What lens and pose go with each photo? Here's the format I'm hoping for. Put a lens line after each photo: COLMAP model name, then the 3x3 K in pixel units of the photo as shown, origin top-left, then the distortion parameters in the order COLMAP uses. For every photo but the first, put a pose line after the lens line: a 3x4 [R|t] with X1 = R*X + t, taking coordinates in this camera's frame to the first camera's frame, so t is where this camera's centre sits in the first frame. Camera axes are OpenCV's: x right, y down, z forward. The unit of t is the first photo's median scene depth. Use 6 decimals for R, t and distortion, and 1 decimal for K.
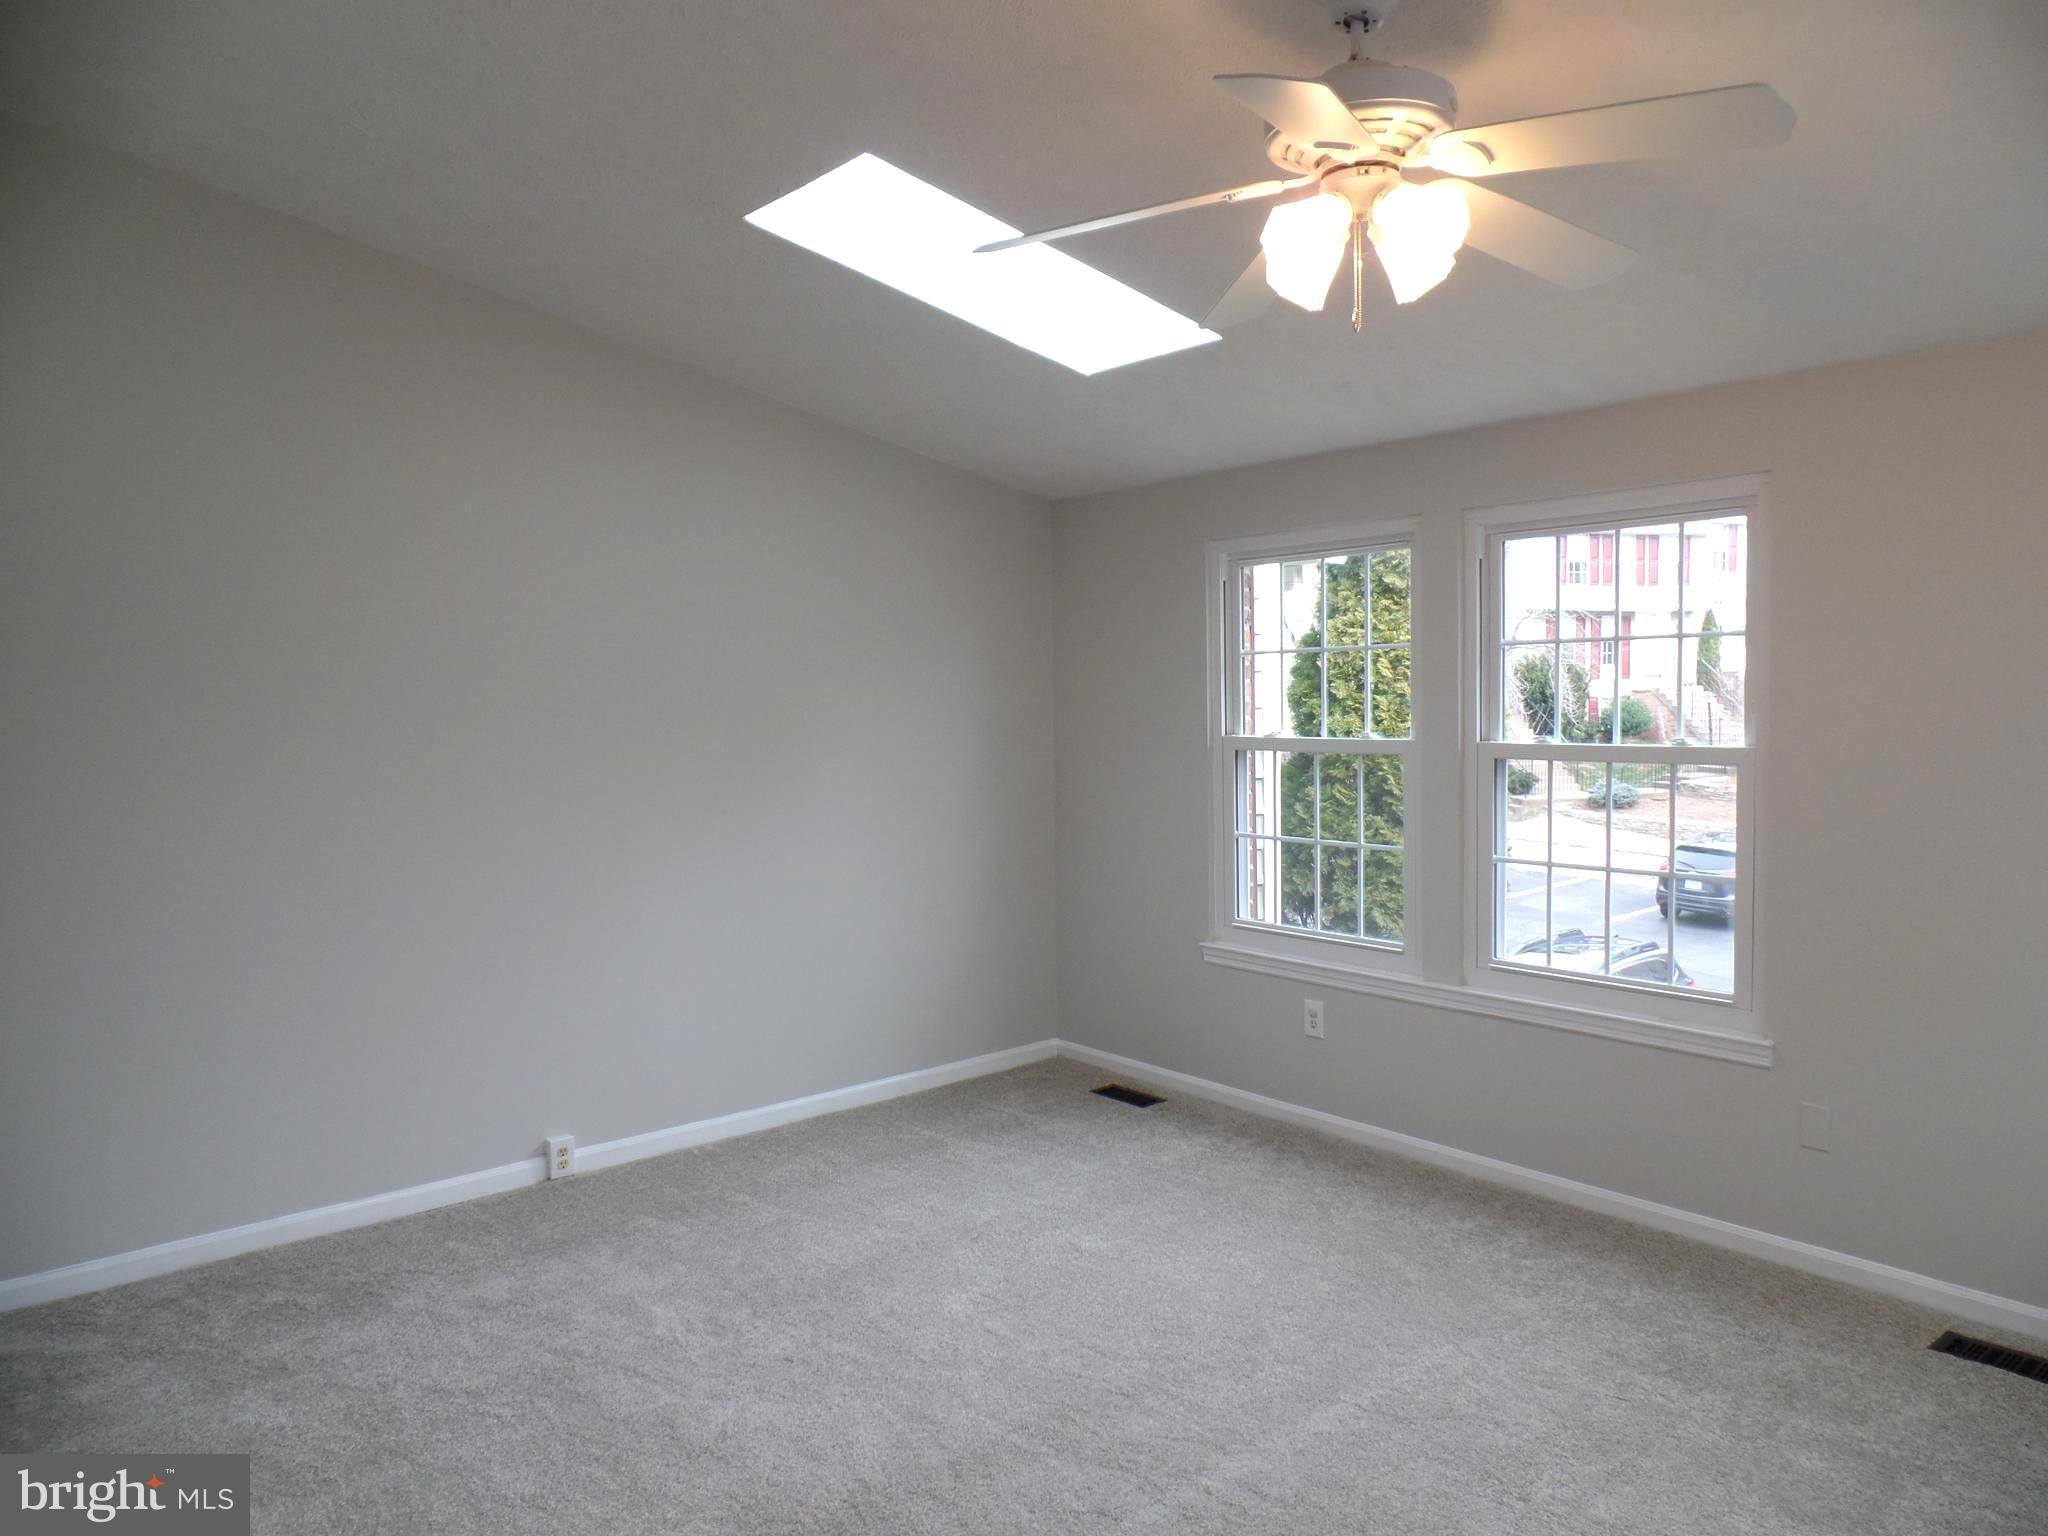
lens RADIAL K [[1407.2, 0, 1028.5], [0, 1407.2, 779.8], [0, 0, 1]] dist [-0.001648, -0.000185]
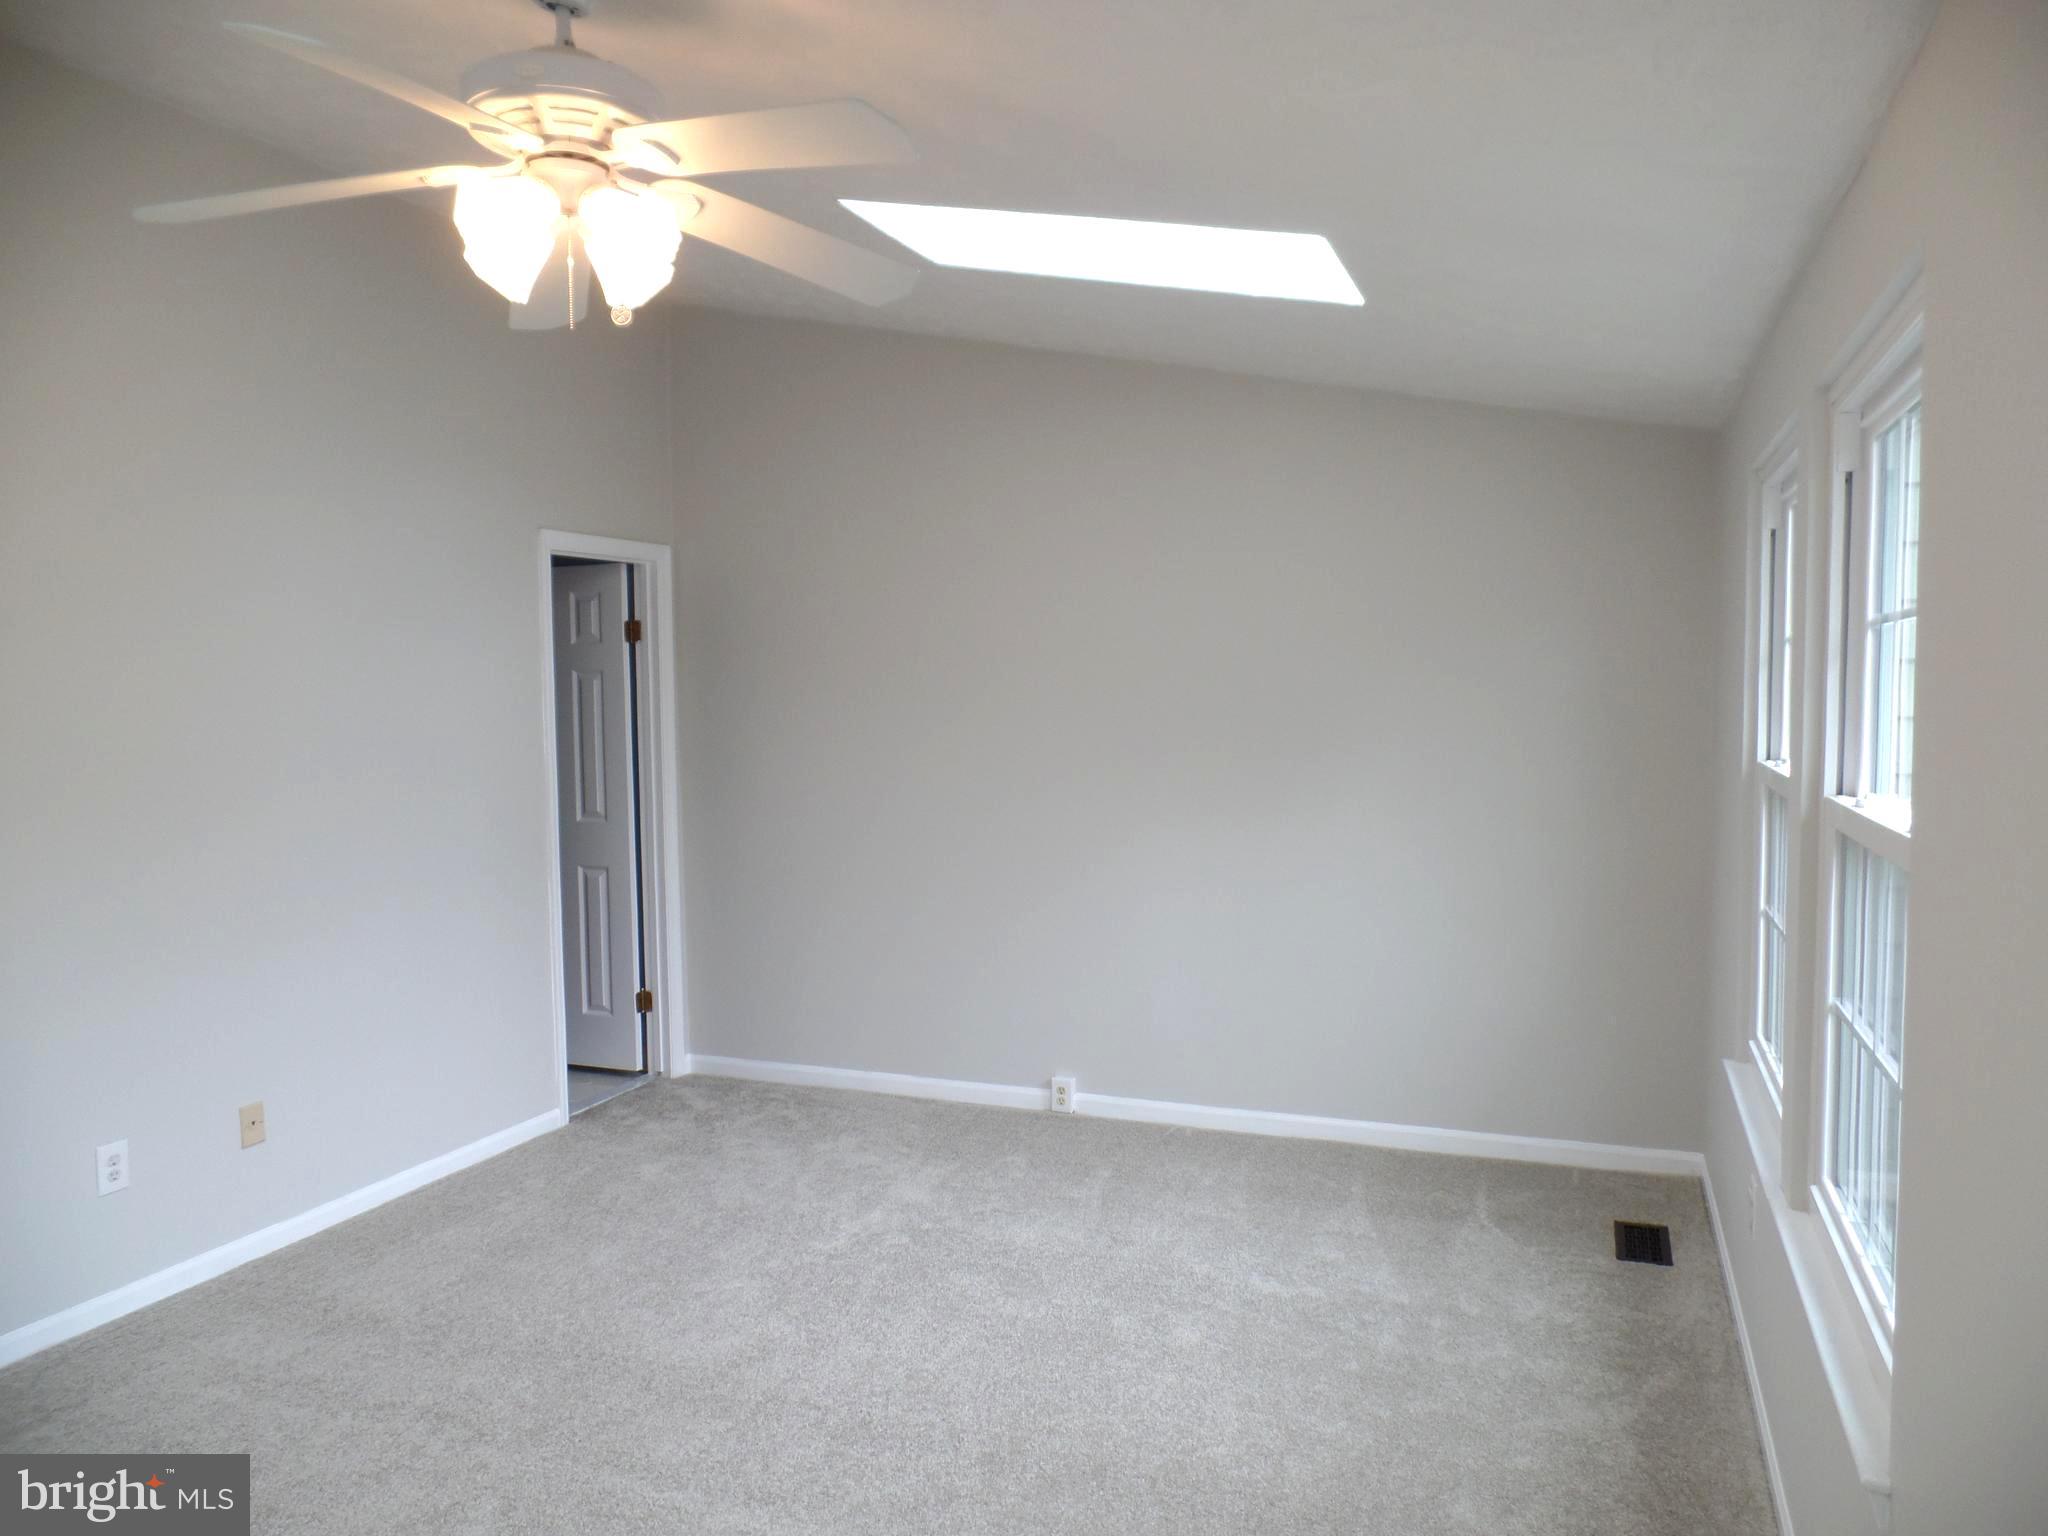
lens RADIAL K [[1337.6, 0, 1028.1], [0, 1337.6, 805.8], [0, 0, 1]] dist [-0.004696, -0.001019]
pose [[0.460703, 0.079248, -0.884009, 0.666072], [-0.041266, 0.996841, 0.067857, -0.052215], [0.886594, 0.005218, 0.462518, 0.479227]]
